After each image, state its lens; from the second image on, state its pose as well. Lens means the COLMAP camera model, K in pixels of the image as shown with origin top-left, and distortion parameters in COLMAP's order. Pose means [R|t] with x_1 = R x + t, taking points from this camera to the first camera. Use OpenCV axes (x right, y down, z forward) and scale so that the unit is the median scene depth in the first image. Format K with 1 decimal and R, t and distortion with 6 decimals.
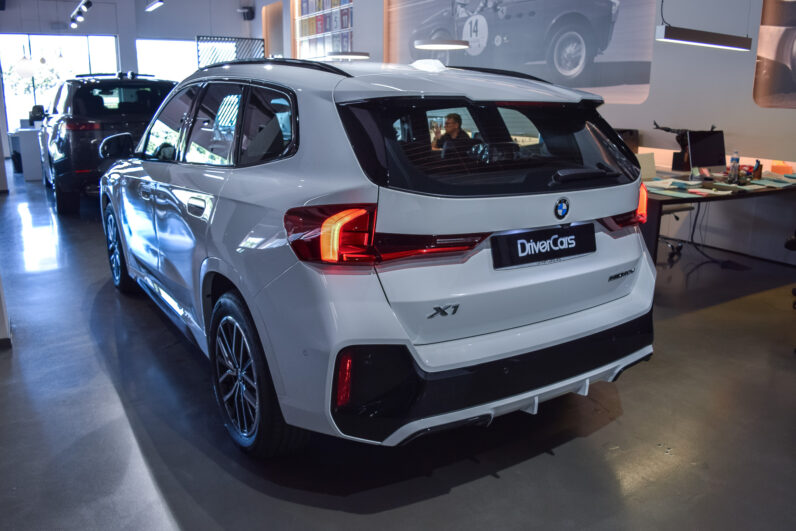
lens RADIAL K [[607.8, 0, 398.0], [0, 607.8, 265.5], [0, 0, 1]] dist [-0.084332, 0.003304]
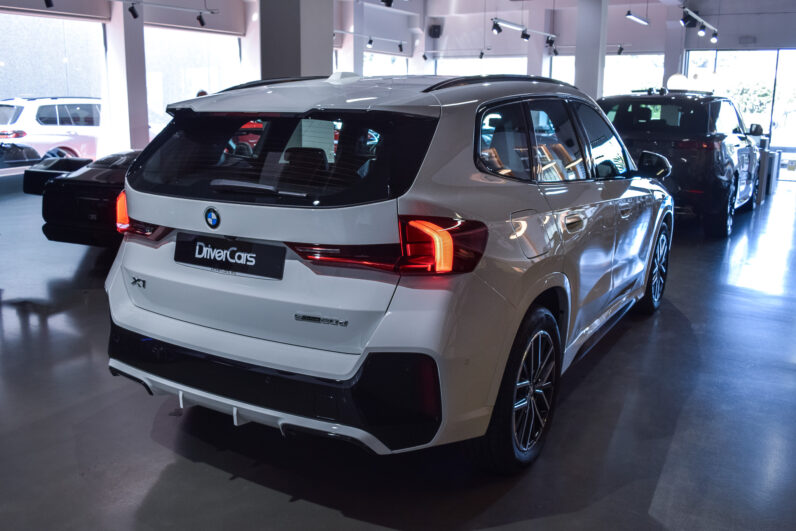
lens RADIAL K [[647.8, 0, 398.0], [0, 647.8, 265.5], [0, 0, 1]] dist [-0.063425, 0.001561]
pose [[0.486581, 0.197486, -0.851022, 1.282346], [-0.237070, 0.967412, 0.088947, -0.177442], [0.840855, 0.158472, 0.517542, 0.687611]]
